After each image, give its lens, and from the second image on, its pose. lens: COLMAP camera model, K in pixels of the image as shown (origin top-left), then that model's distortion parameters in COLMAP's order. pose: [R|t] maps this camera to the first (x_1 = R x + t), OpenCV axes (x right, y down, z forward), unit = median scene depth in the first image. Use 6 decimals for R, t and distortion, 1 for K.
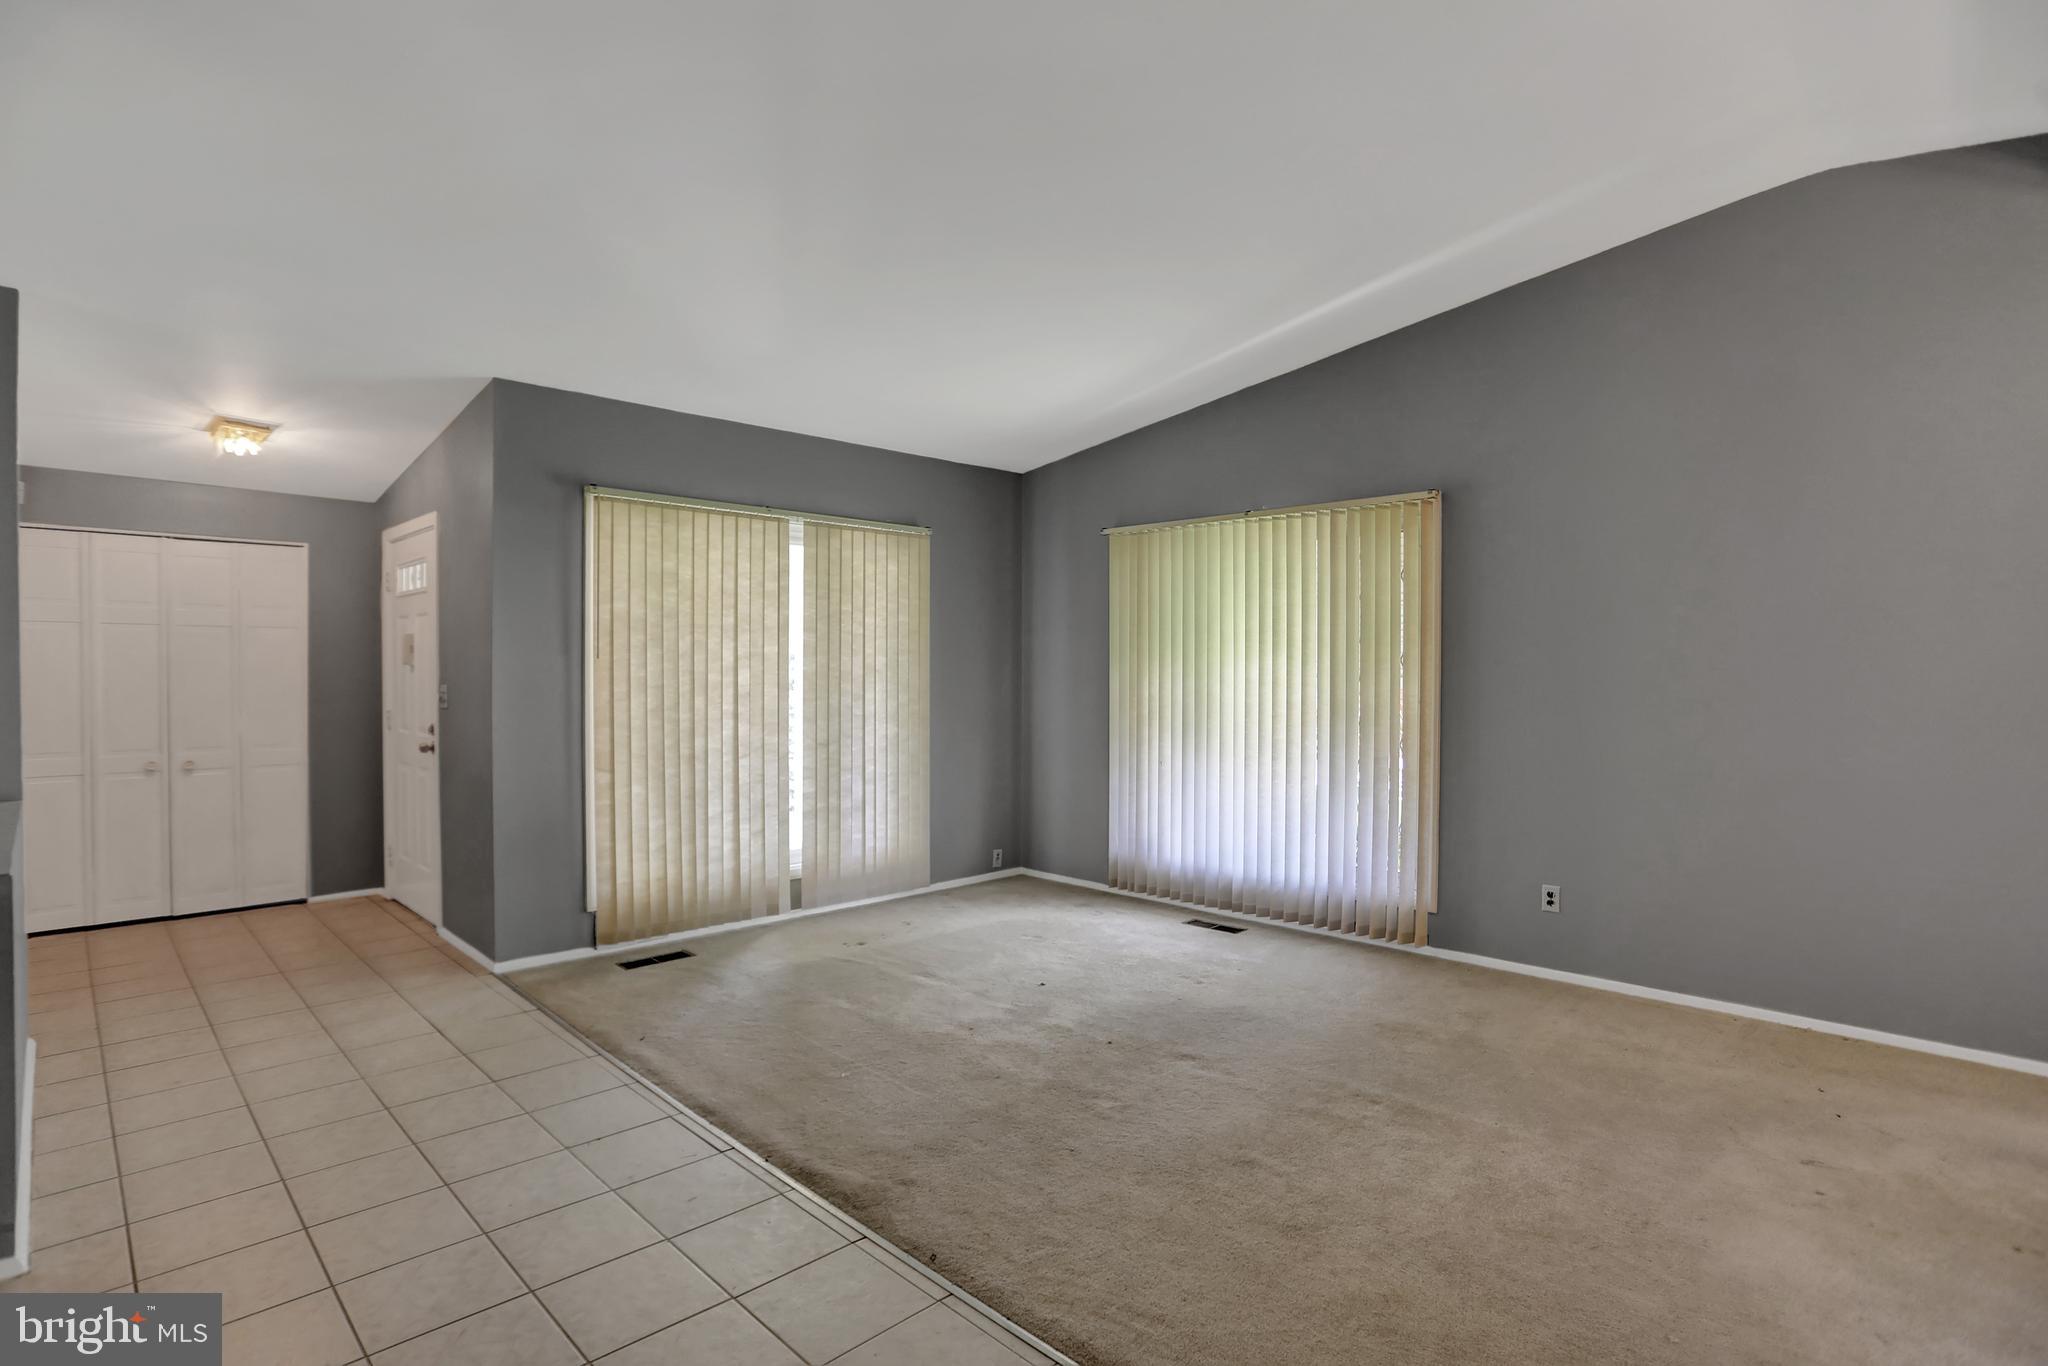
lens RADIAL K [[1003.2, 0, 1024.0], [0, 1003.2, 683.0], [0, 0, 1]] dist [-0.072790, 0.032505]
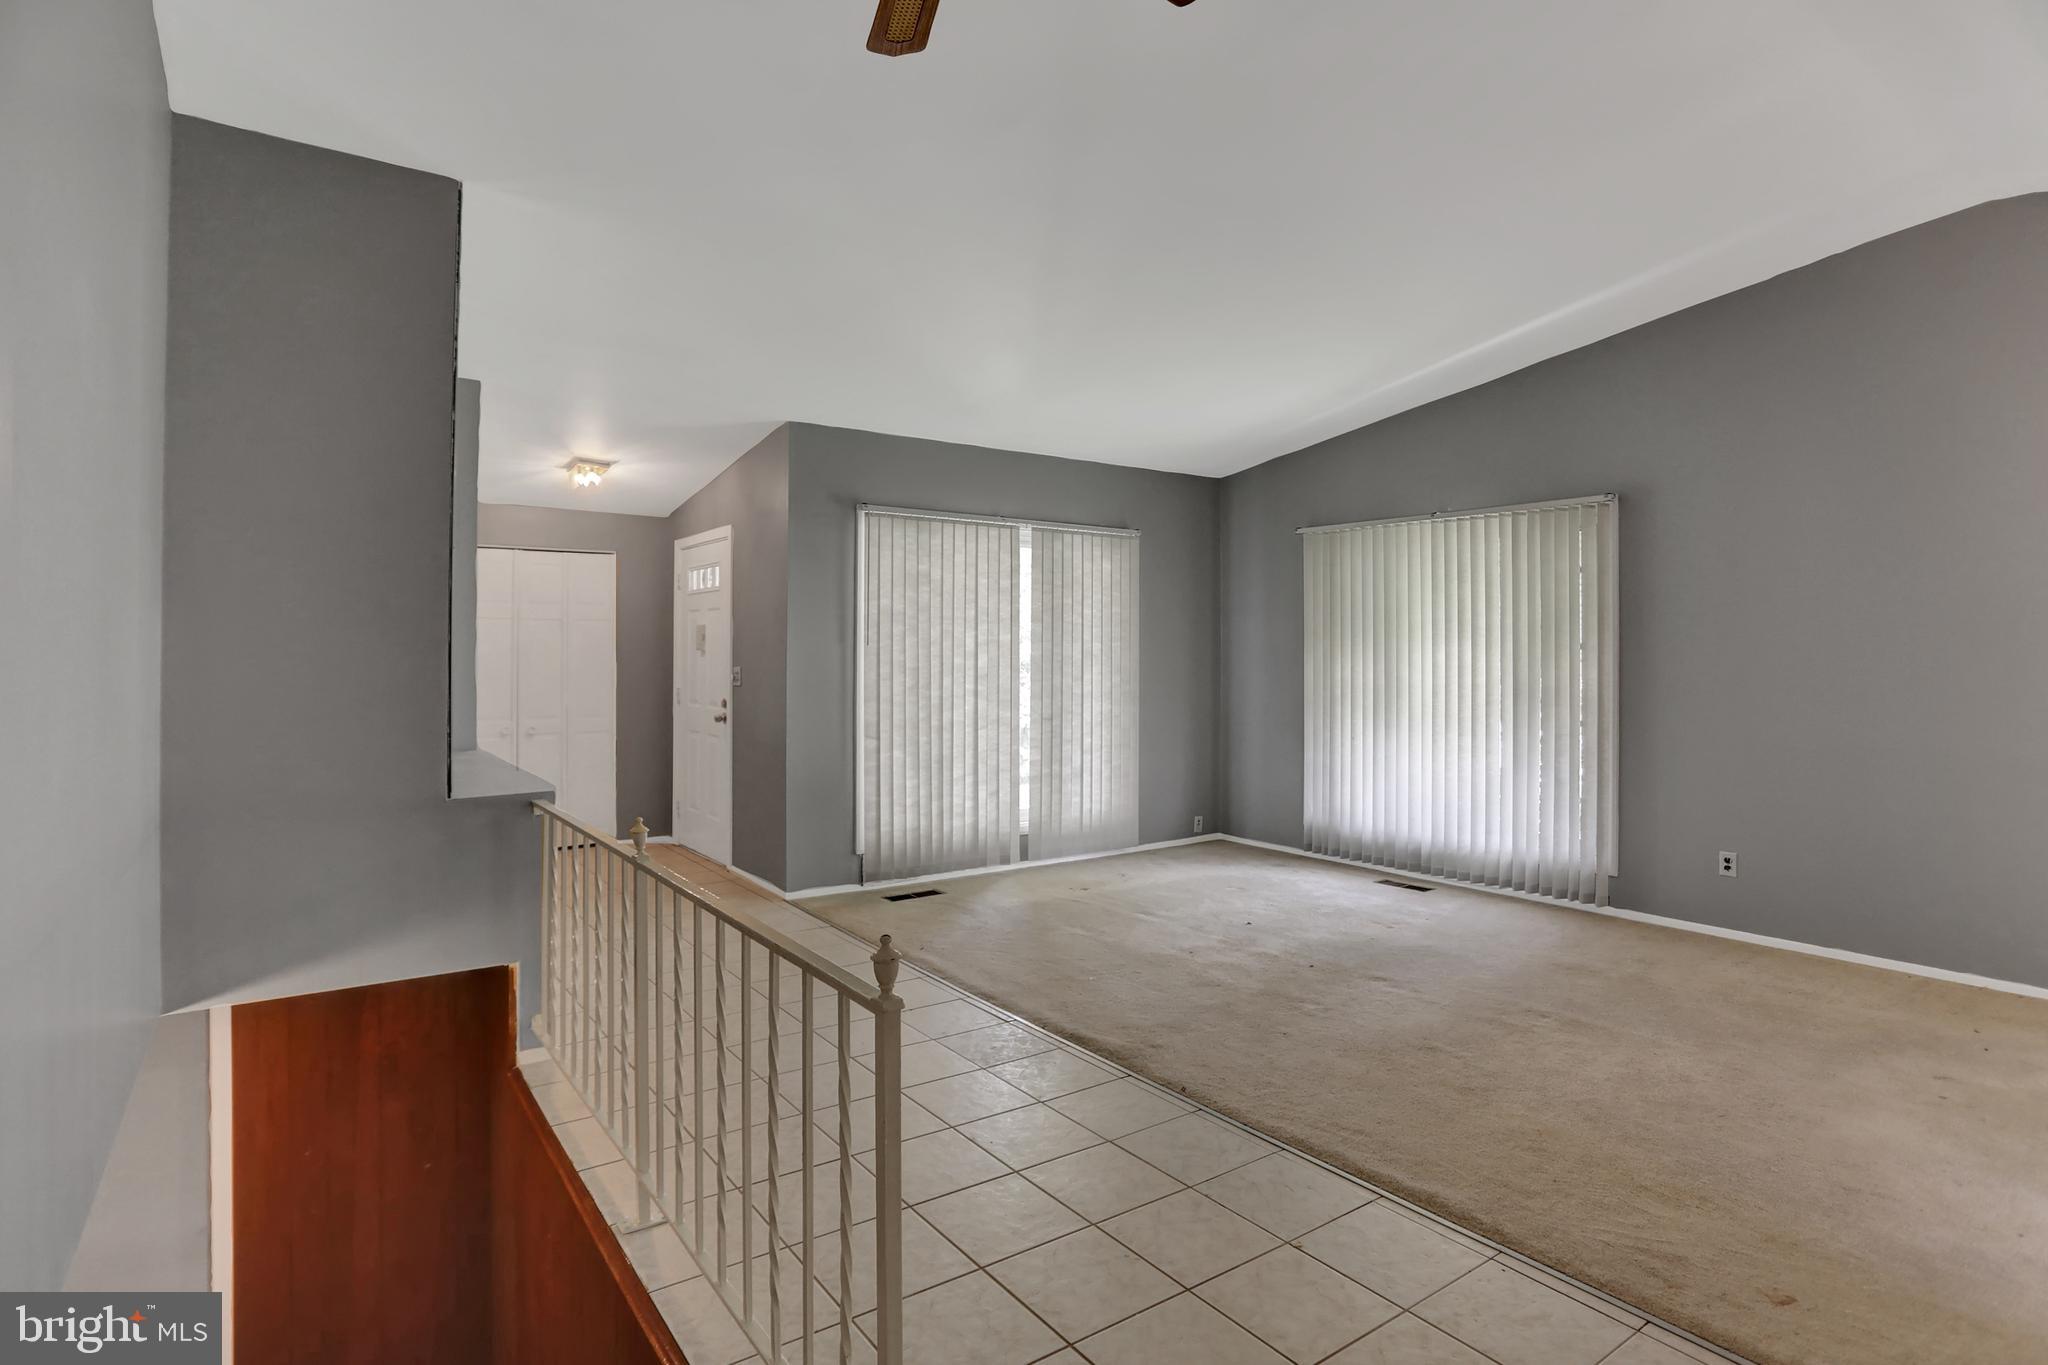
lens RADIAL K [[935.0, 0, 1018.2], [0, 935.0, 649.9], [0, 0, 1]] dist [-0.031707, 0.000797]
pose [[0.978869, -0.001083, -0.204485, -0.013289], [-0.002572, 0.999842, -0.017609, 0.000515], [0.204471, 0.017763, 0.978711, -0.076482]]
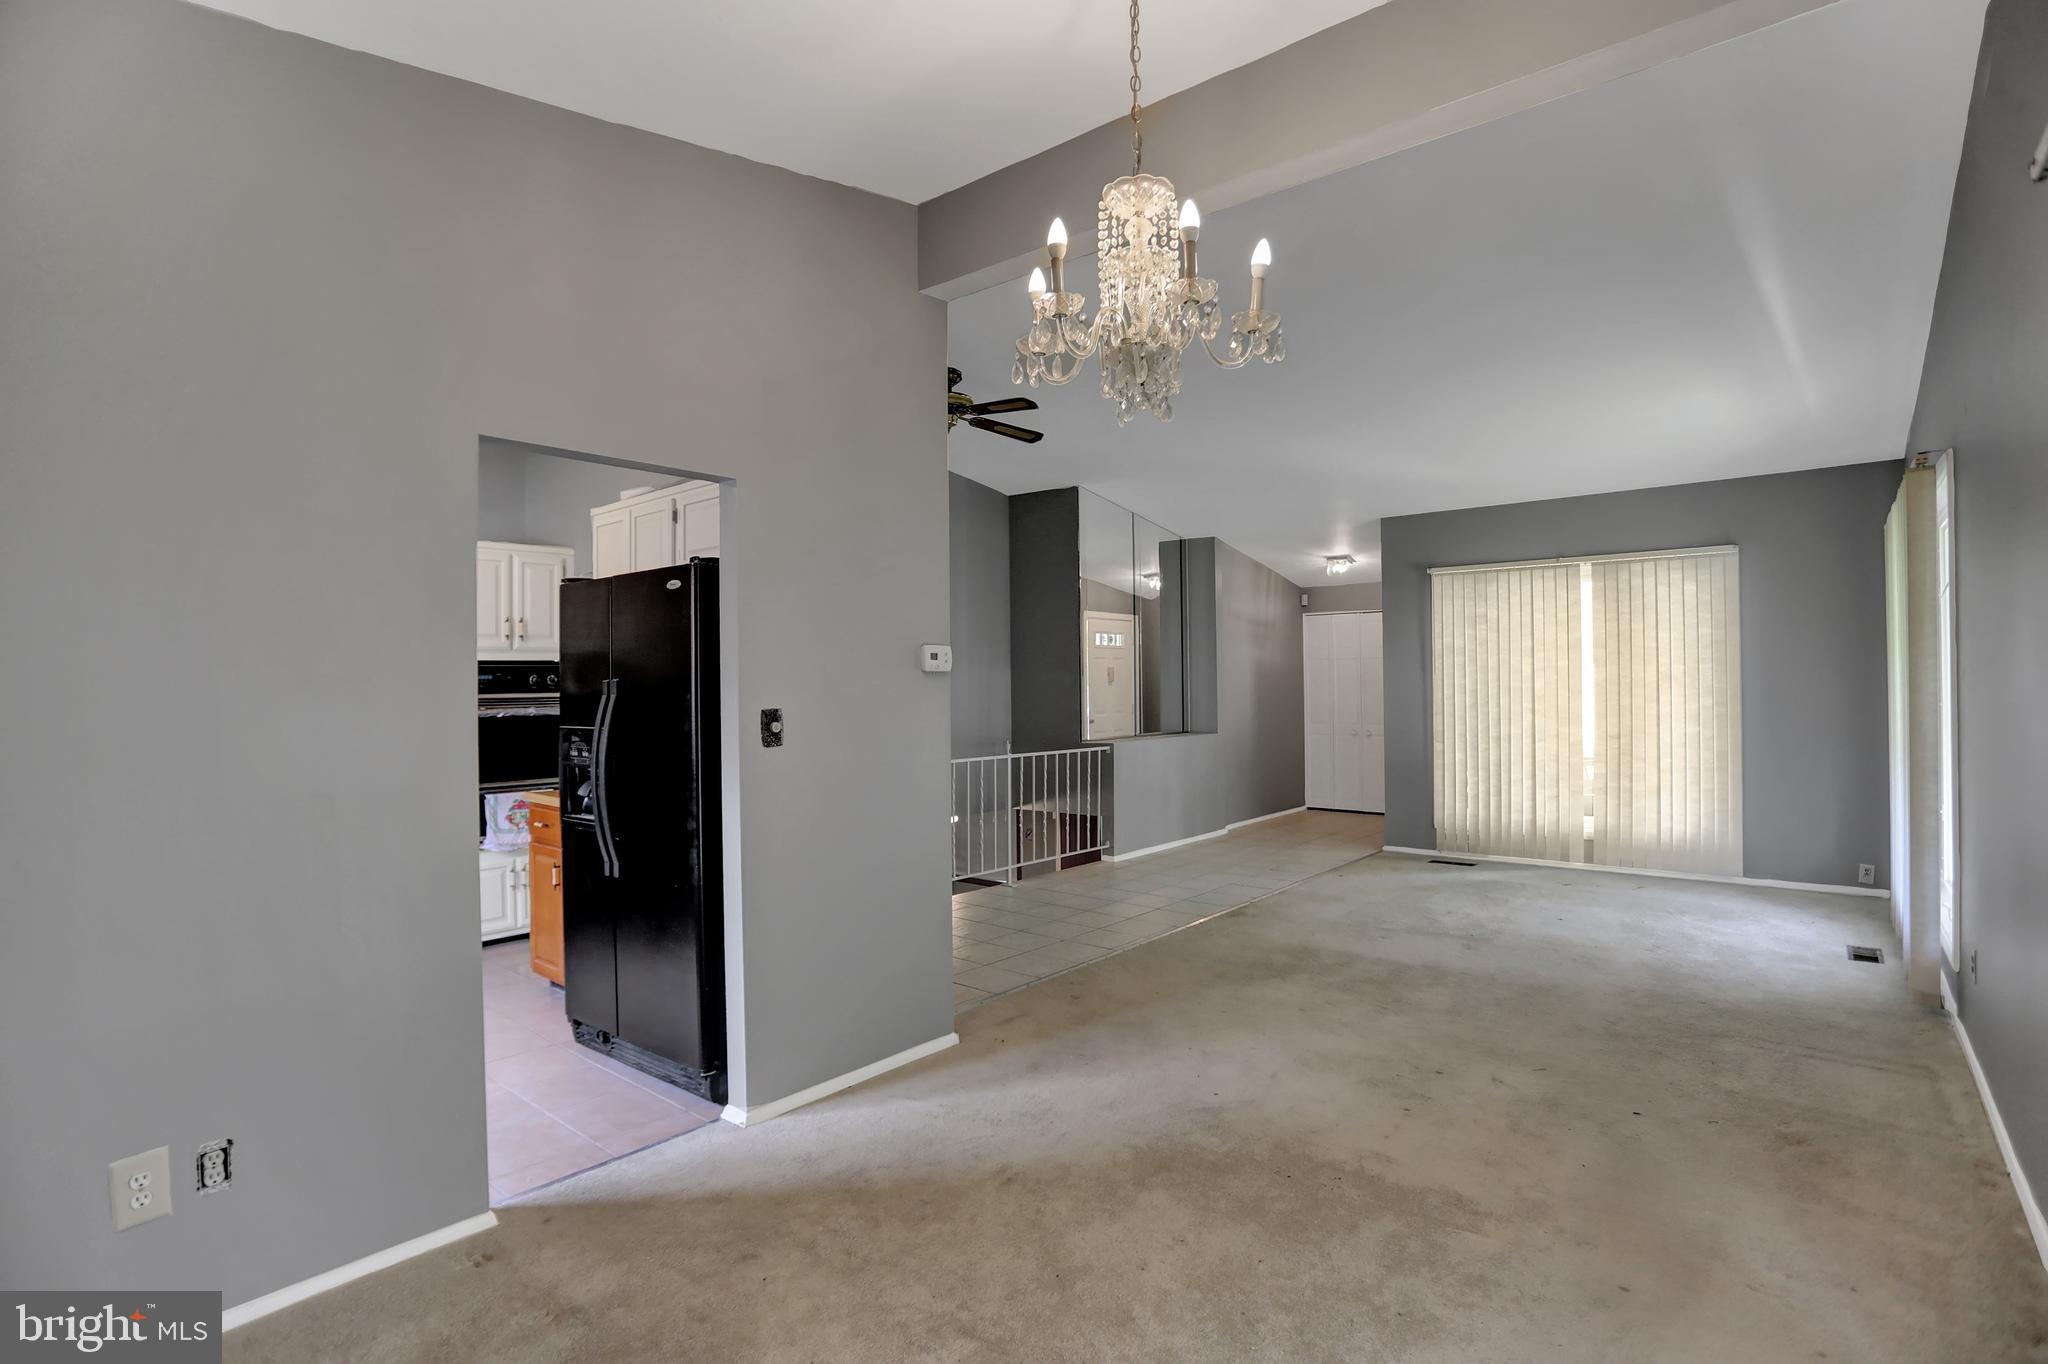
lens RADIAL K [[1003.2, 0, 1024.0], [0, 1003.2, 682.0], [0, 0, 1]] dist [-0.072790, 0.032505]
pose [[0.094966, -0.010002, -0.995430, 1.032369], [-0.003695, 0.999939, -0.010400, 0.008627], [0.995474, 0.004666, 0.094923, 0.153855]]
